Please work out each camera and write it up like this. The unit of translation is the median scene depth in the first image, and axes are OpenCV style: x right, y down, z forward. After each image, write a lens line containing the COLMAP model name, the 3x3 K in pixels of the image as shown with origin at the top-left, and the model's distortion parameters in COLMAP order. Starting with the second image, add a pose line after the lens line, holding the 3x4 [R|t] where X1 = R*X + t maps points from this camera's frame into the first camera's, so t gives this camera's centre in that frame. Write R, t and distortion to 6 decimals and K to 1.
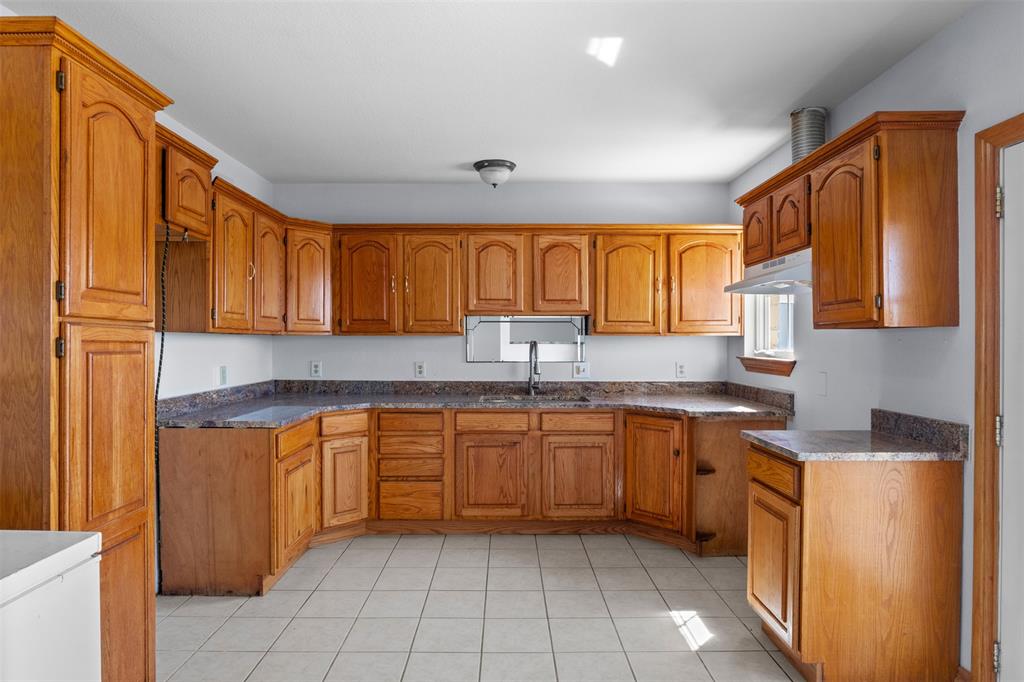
lens RADIAL K [[581.9, 0, 509.8], [0, 581.9, 344.8], [0, 0, 1]] dist [-0.008297, -0.001848]
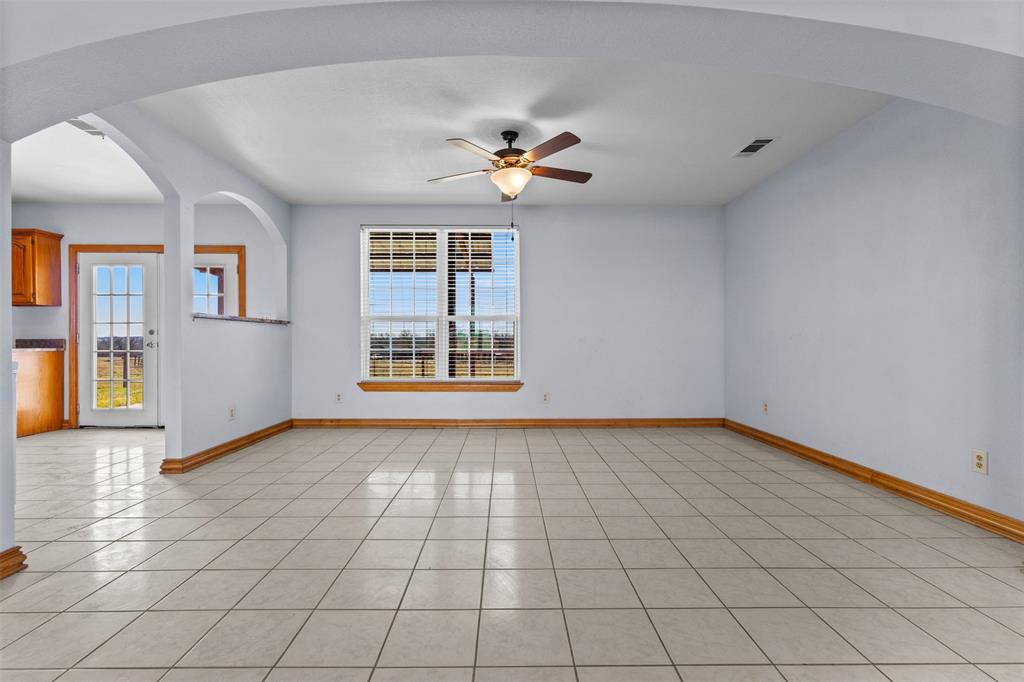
lens RADIAL K [[470.2, 0, 510.4], [0, 470.2, 345.1], [0, 0, 1]] dist [0.001742, 0.000117]
pose [[-0.007205, -0.004653, 0.999963, -1.686540], [0.004948, 0.999977, 0.004689, 0.169382], [-0.999962, 0.004981, -0.007182, -1.307723]]
